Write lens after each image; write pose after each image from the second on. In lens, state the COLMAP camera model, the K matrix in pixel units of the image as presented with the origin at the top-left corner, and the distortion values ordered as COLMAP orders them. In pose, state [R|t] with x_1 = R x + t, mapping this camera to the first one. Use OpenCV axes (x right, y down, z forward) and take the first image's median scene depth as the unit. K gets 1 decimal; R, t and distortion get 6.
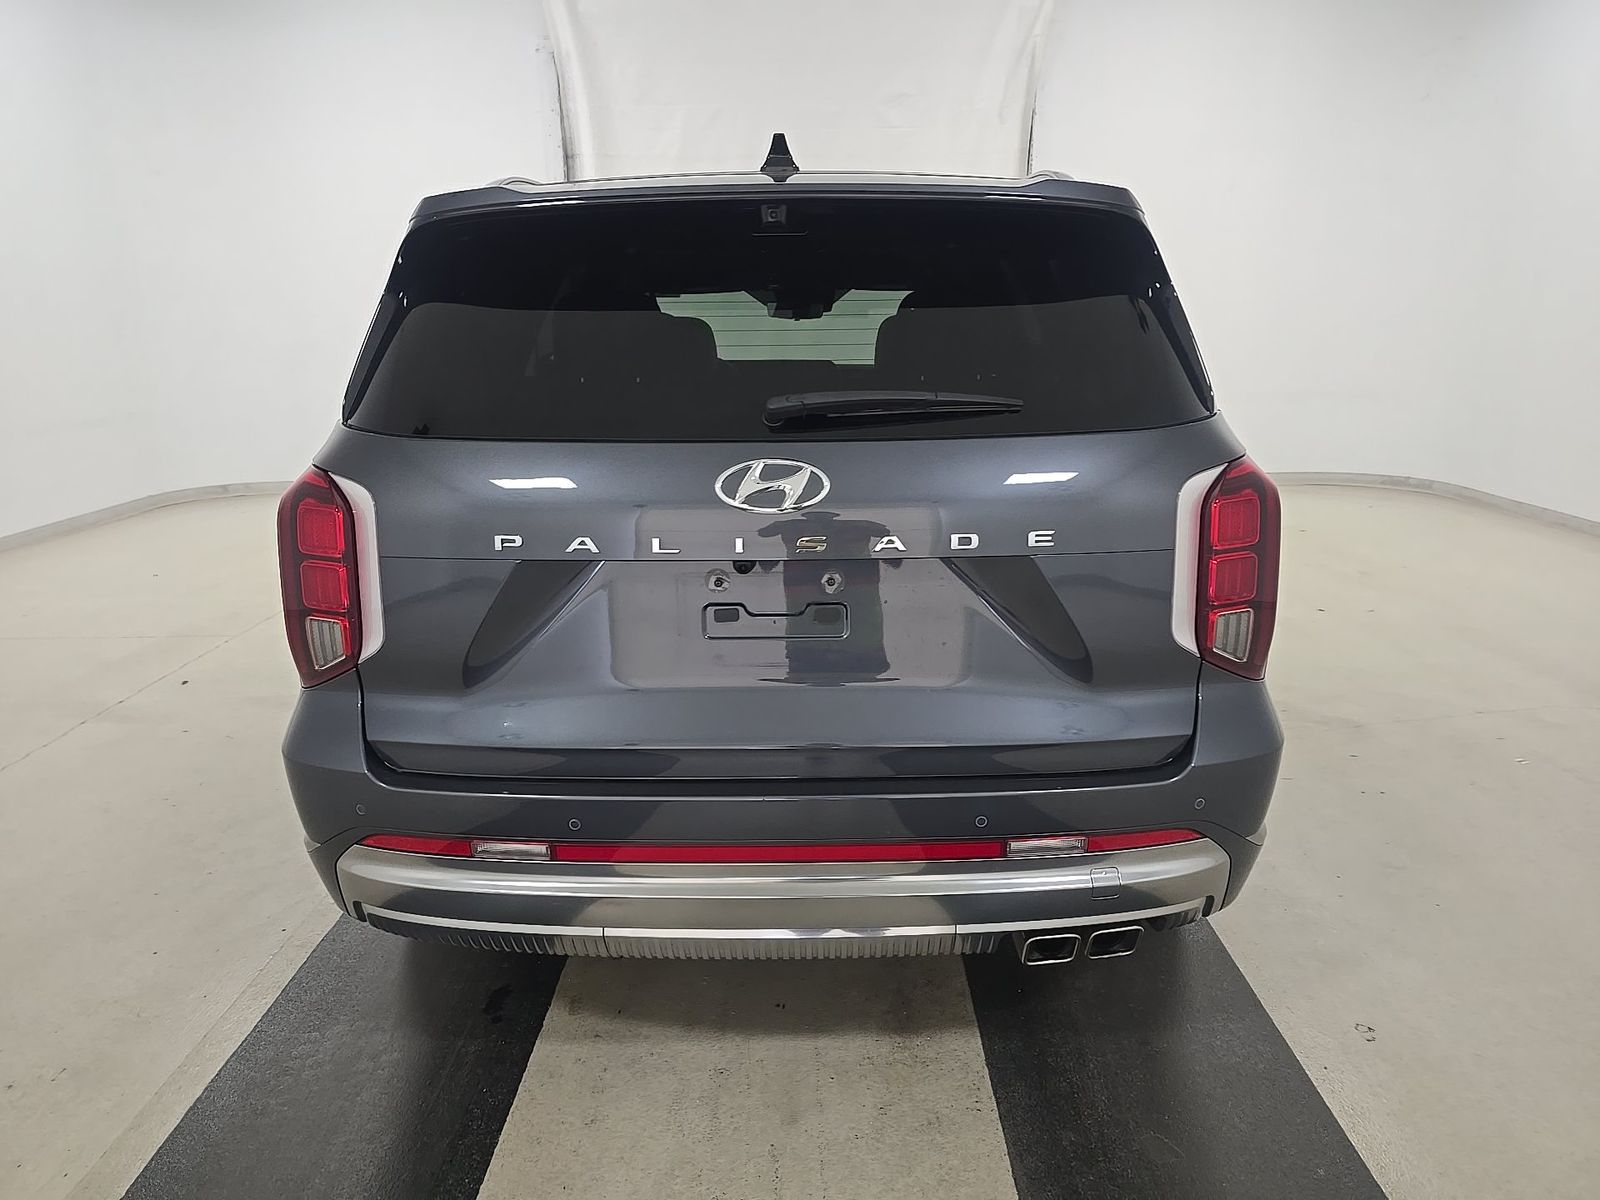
lens RADIAL K [[1066.7, 0, 767.8], [0, 1066.7, 599.2], [0, 0, 1]] dist [0.037668, -0.000806]
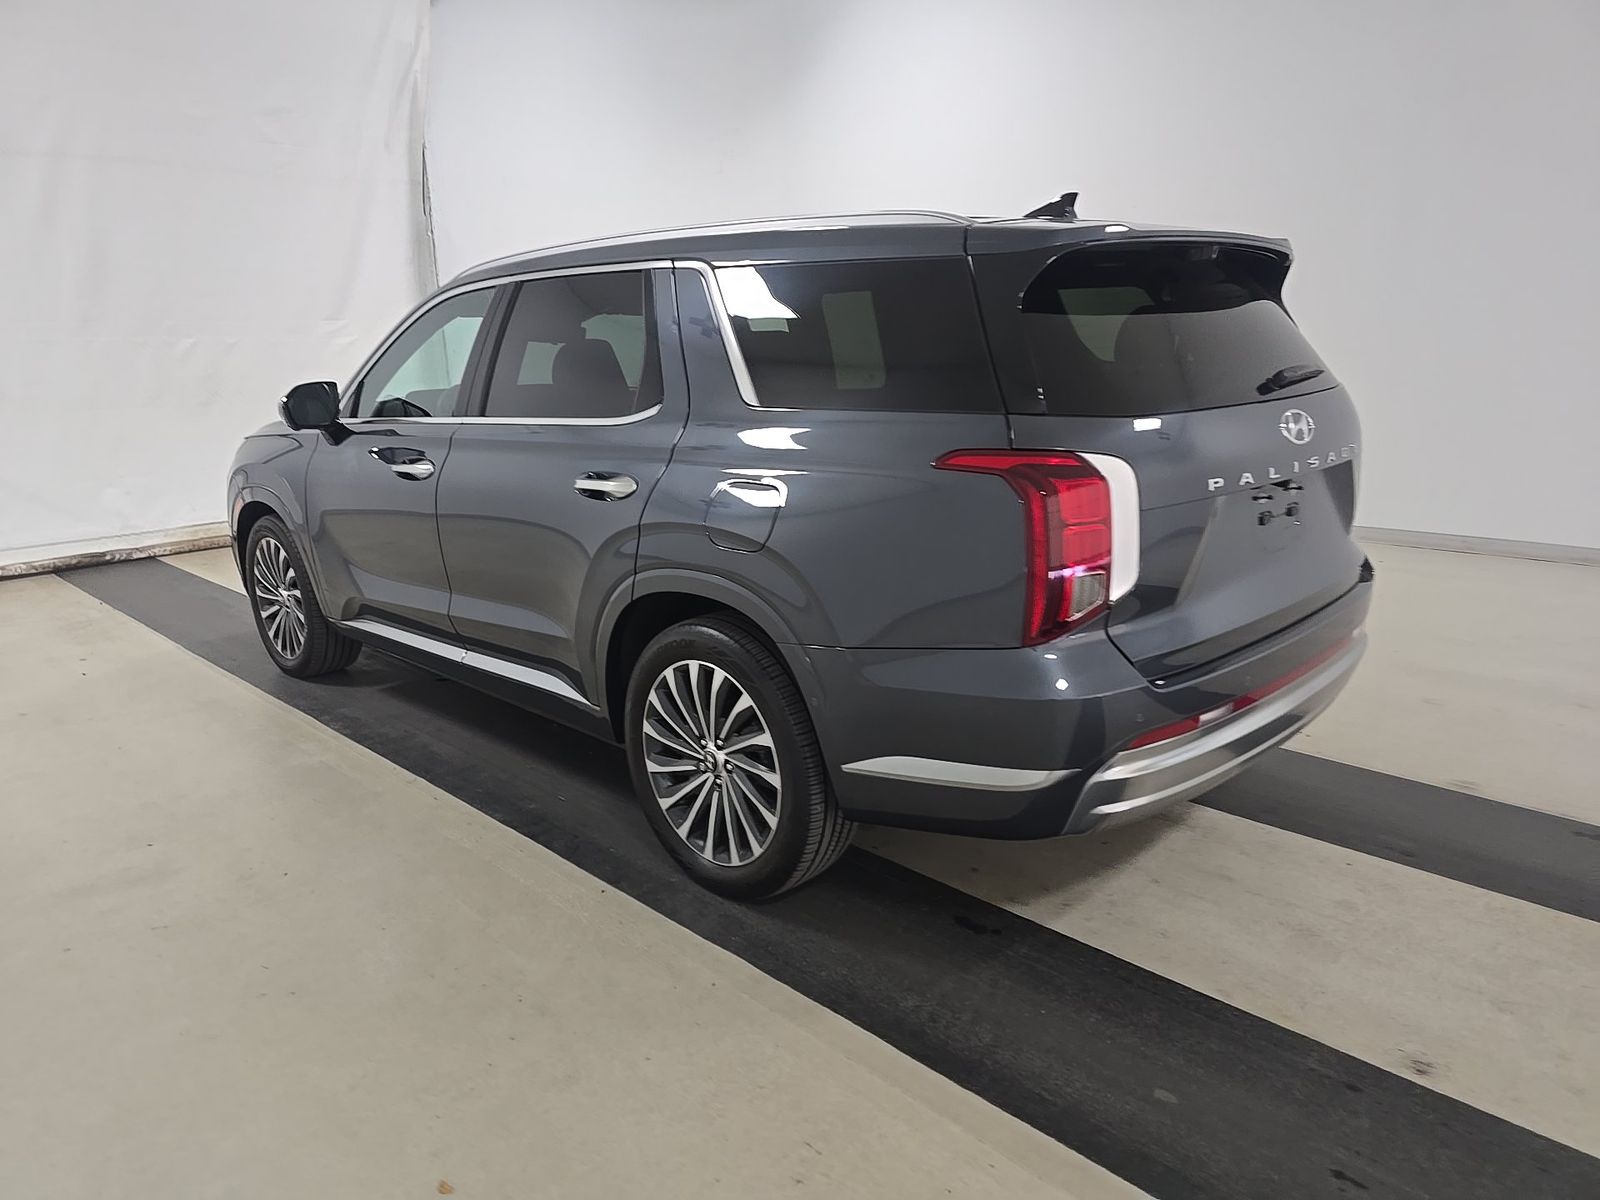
lens RADIAL K [[1066.7, 0, 767.8], [0, 1066.7, 599.2], [0, 0, 1]] dist [0.037668, -0.000806]
pose [[0.695525, -0.185229, 0.694216, -1.242349], [0.205421, 0.977132, 0.054908, -0.078196], [-0.688511, 0.104416, 0.717670, 0.326088]]
